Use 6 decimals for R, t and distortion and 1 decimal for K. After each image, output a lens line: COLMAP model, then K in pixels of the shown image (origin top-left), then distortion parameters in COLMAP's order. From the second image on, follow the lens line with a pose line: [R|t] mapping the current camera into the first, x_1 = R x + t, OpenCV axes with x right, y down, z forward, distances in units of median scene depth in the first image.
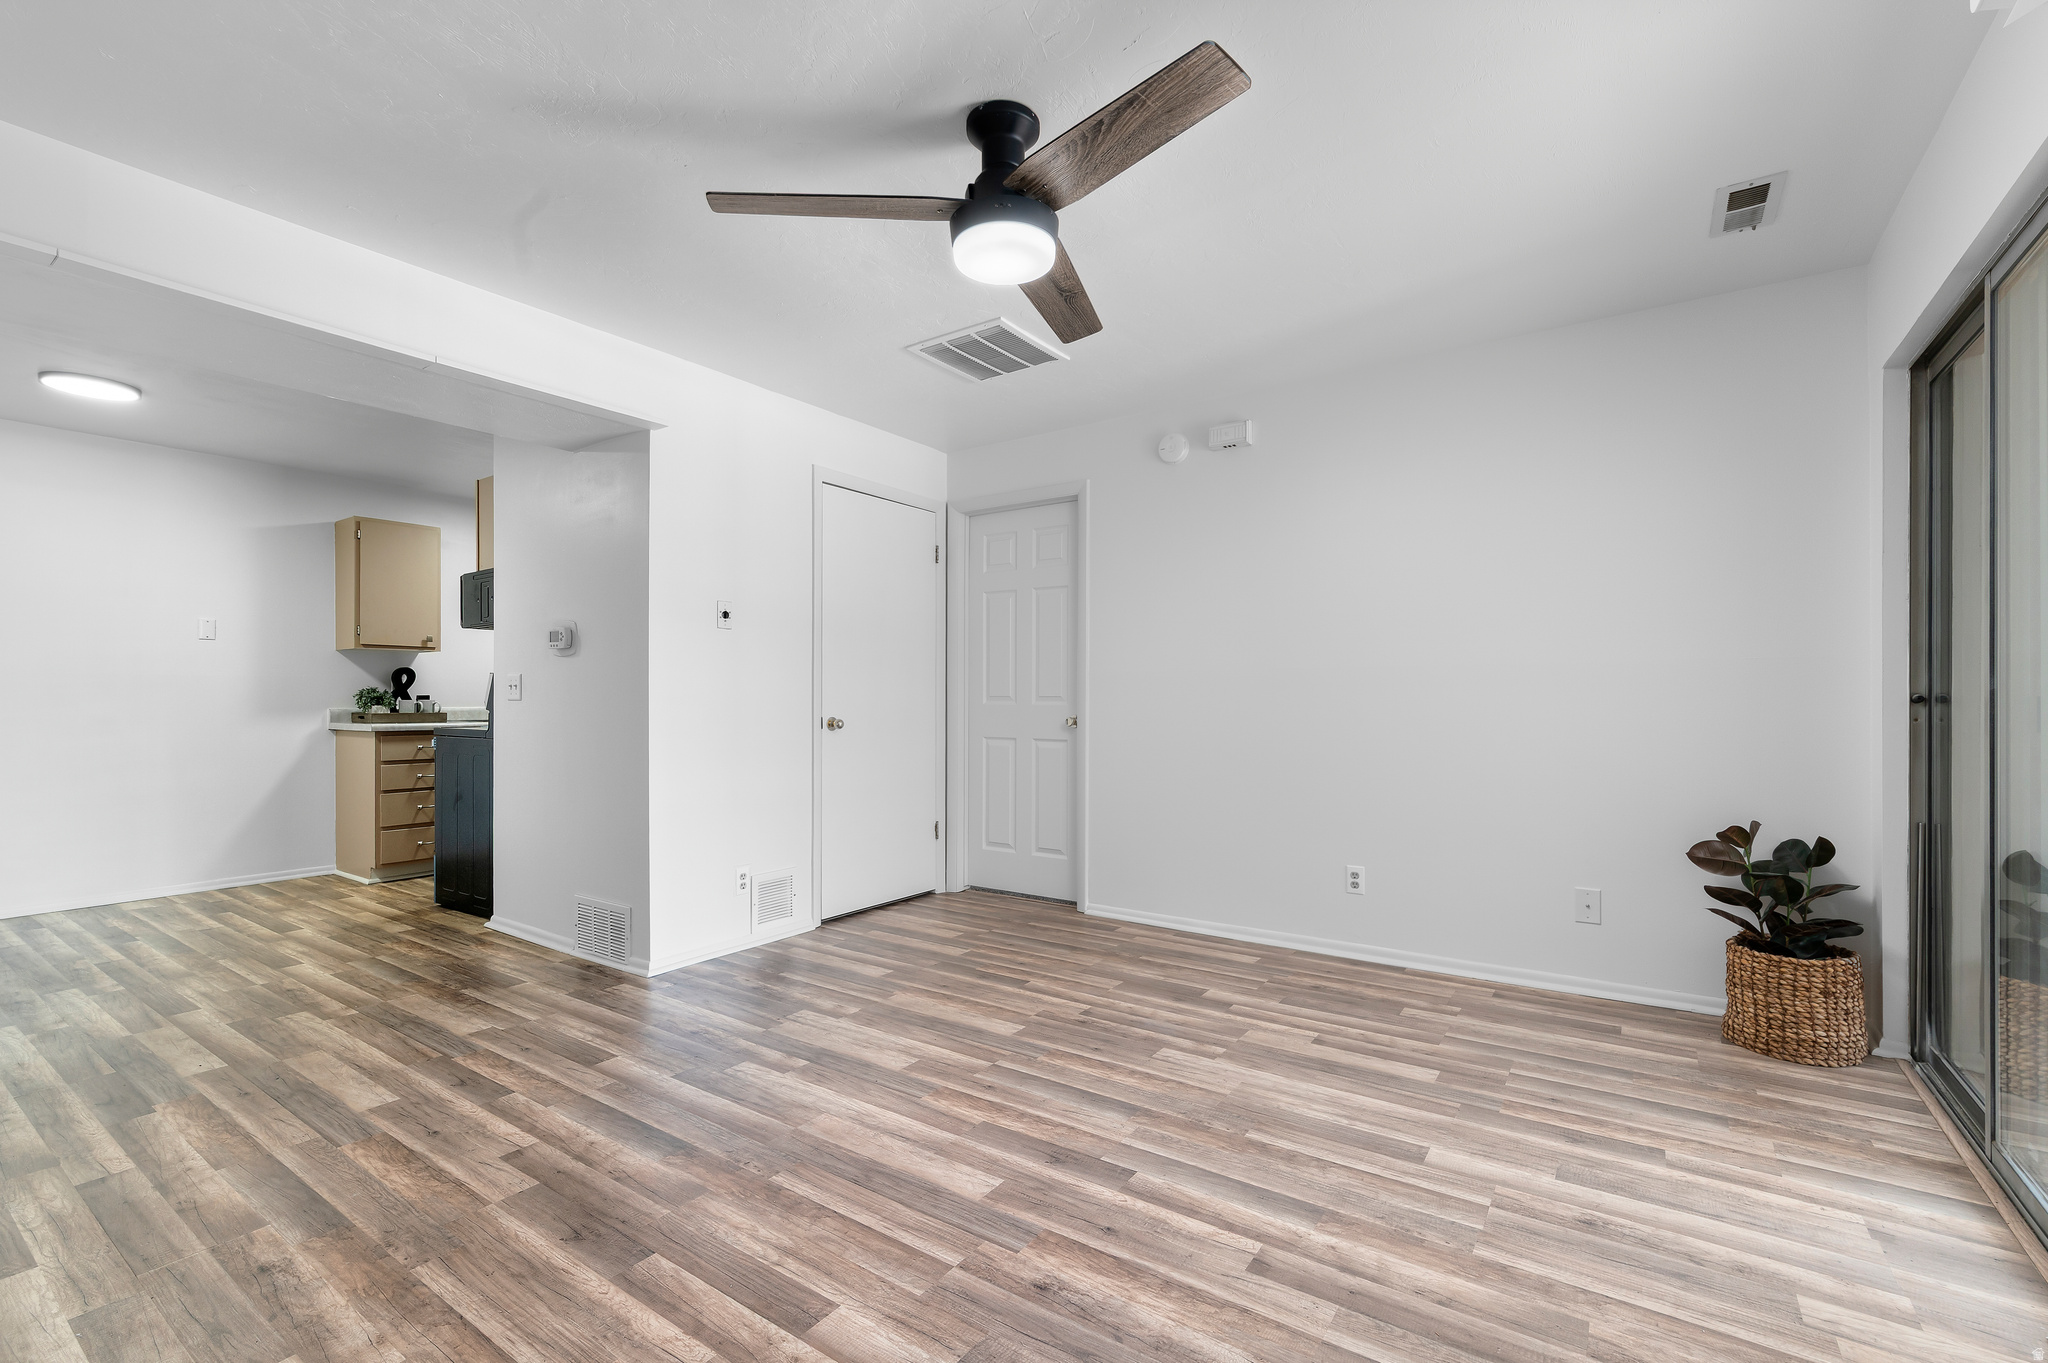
lens RADIAL K [[877.2, 0, 1034.0], [0, 877.2, 695.3], [0, 0, 1]] dist [0.000557, -0.001378]
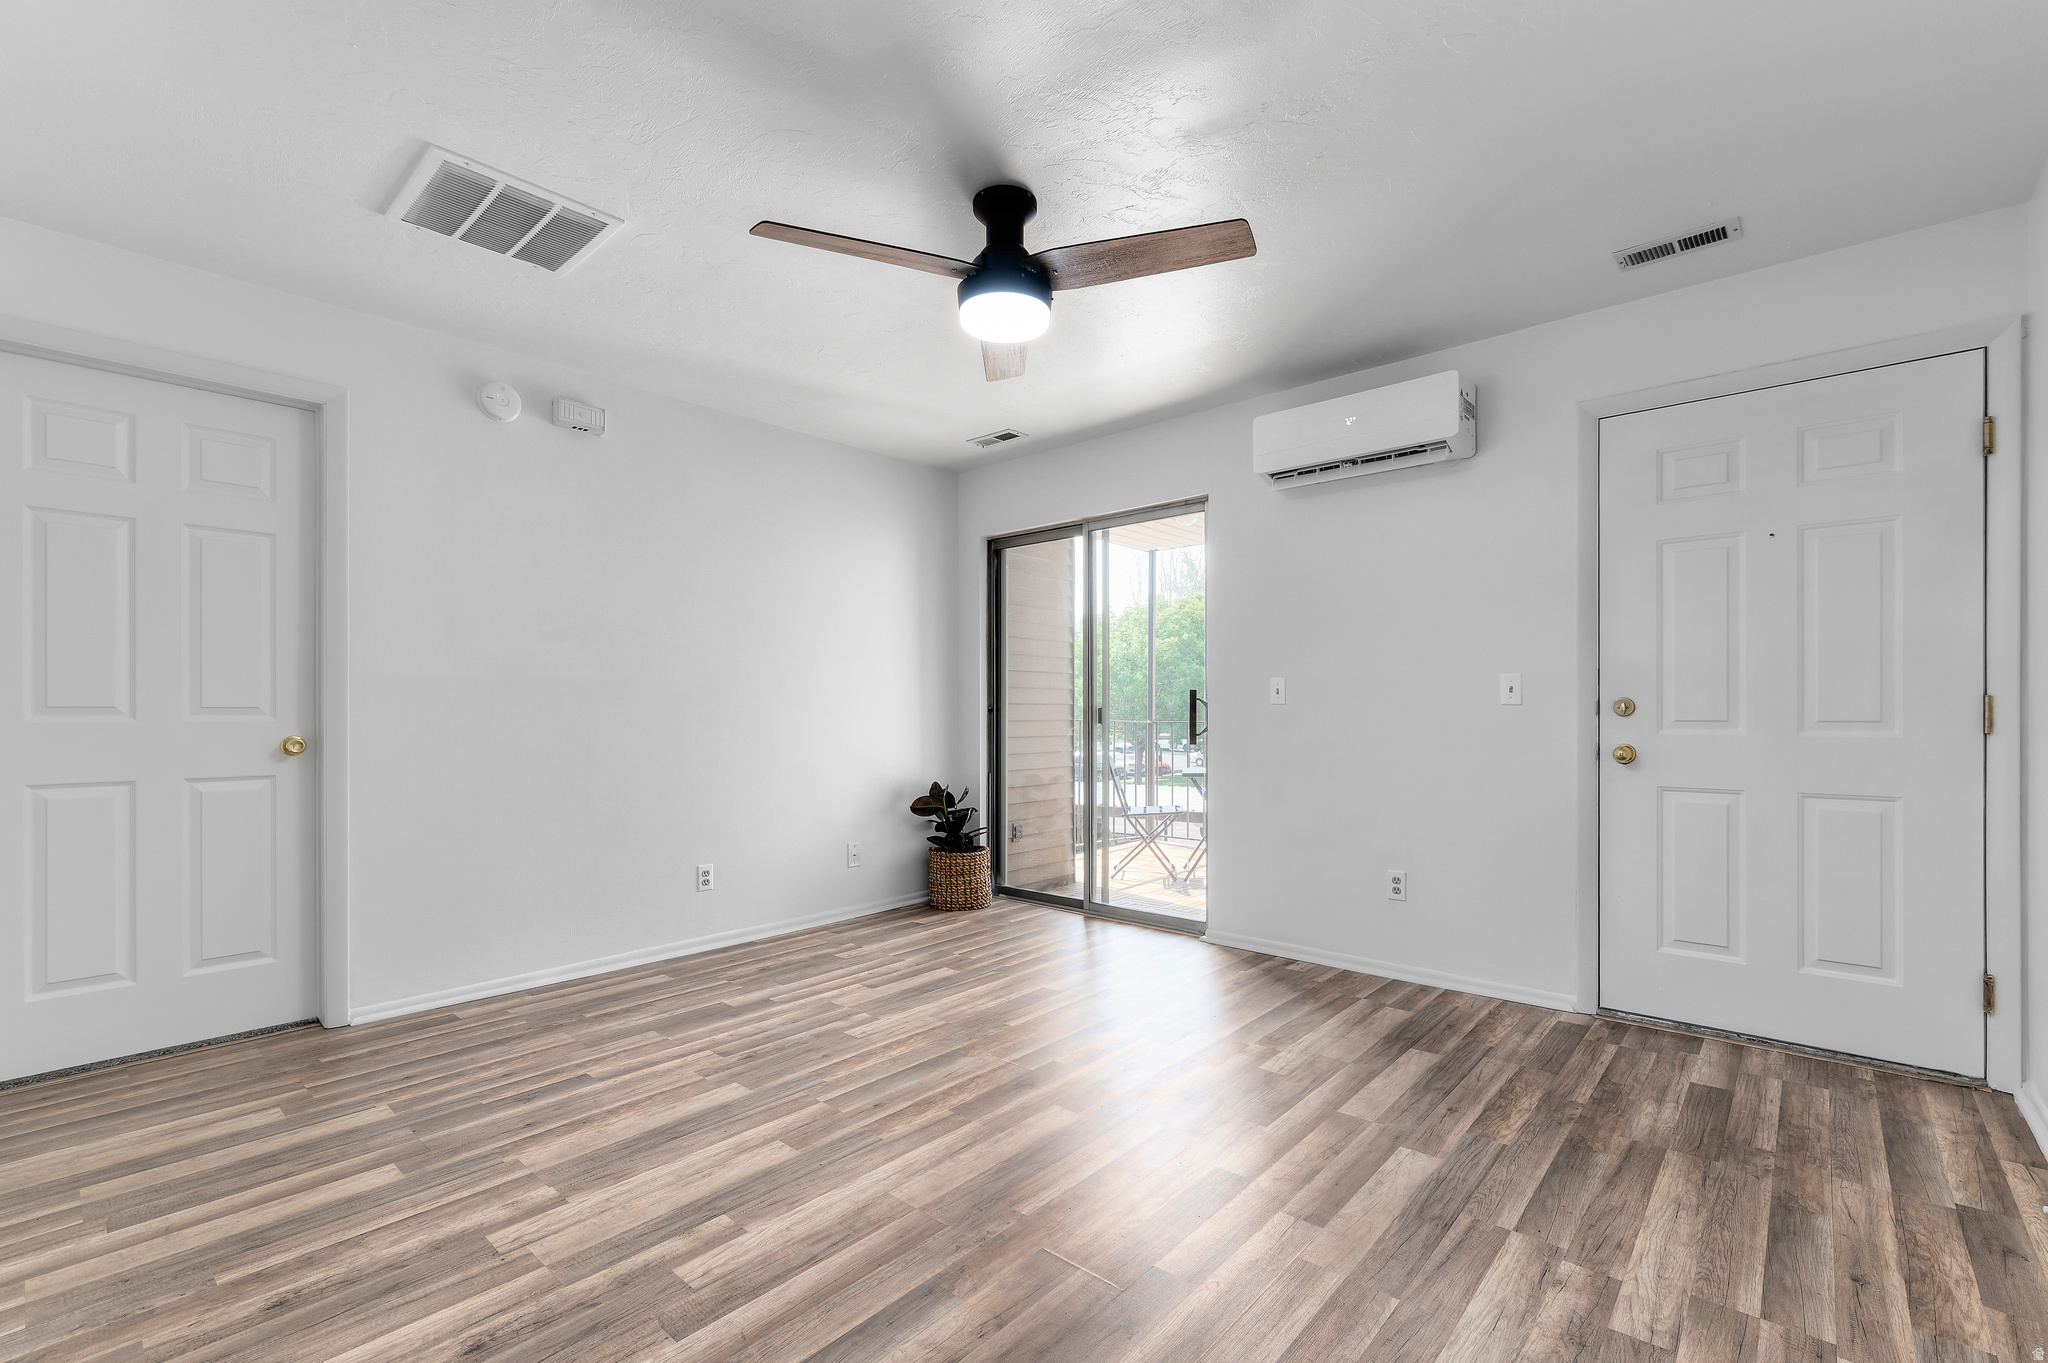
lens RADIAL K [[877.2, 0, 1040.3], [0, 877.2, 675.4], [0, 0, 1]] dist [0.000557, -0.001378]
pose [[0.123397, 0.041464, 0.991491, -0.869064], [-0.001102, 0.999132, -0.041646, 0.008846], [-0.992357, 0.004046, 0.123336, 0.598940]]
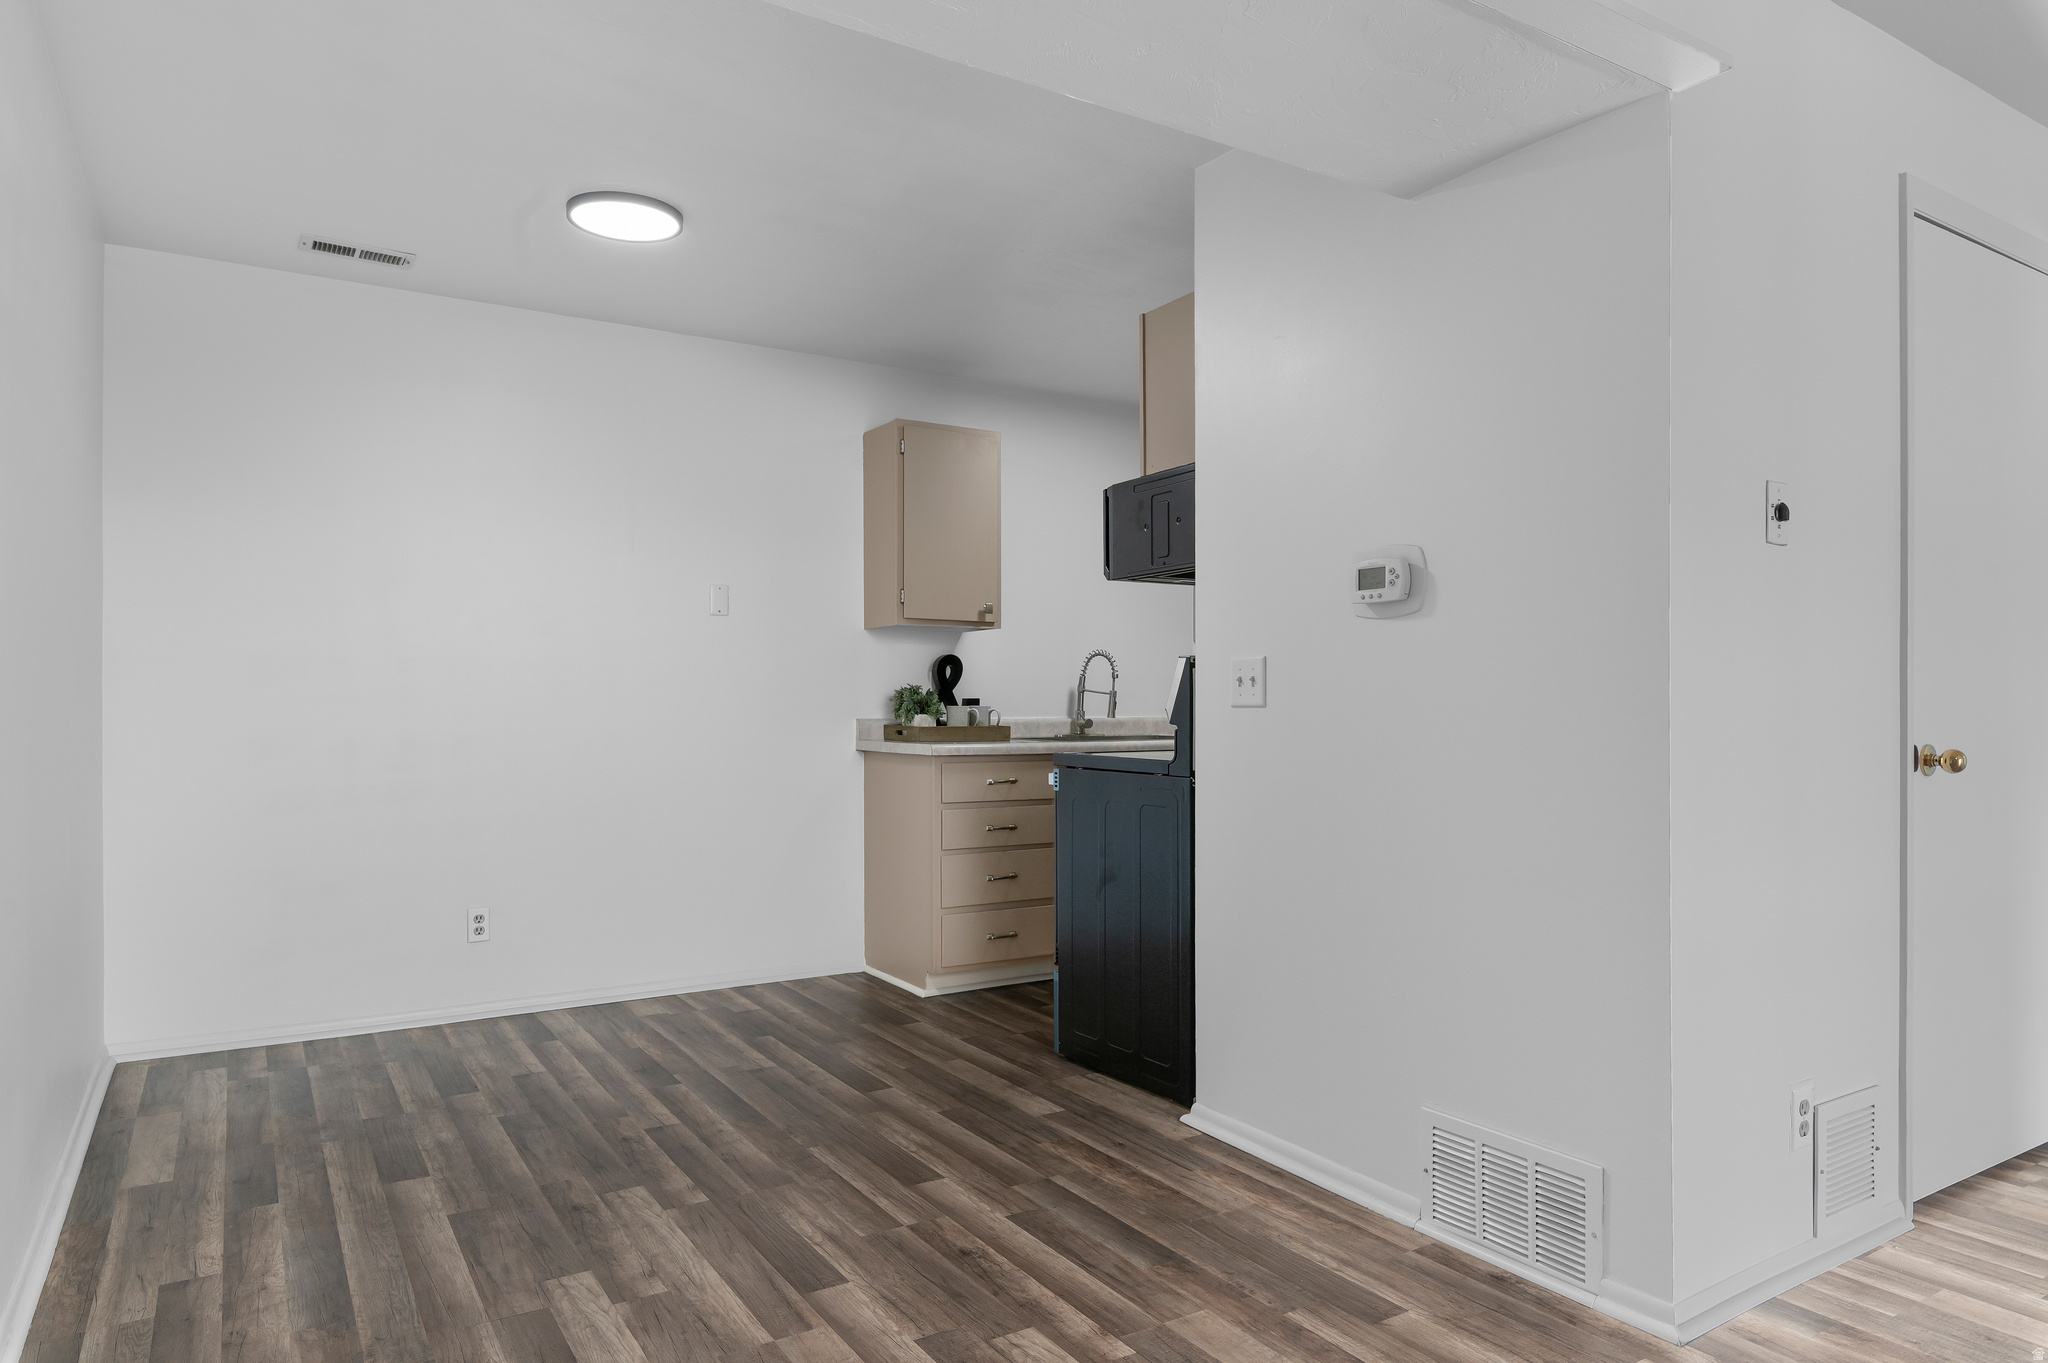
lens RADIAL K [[1248.3, 0, 1039.0], [0, 1248.3, 697.8], [0, 0, 1]] dist [0.003048, -0.000029]
pose [[0.916456, -0.002822, -0.400125, -0.130056], [-0.000128, 0.999973, -0.007346, 0.002699], [0.400135, 0.006783, 0.916431, 0.084899]]
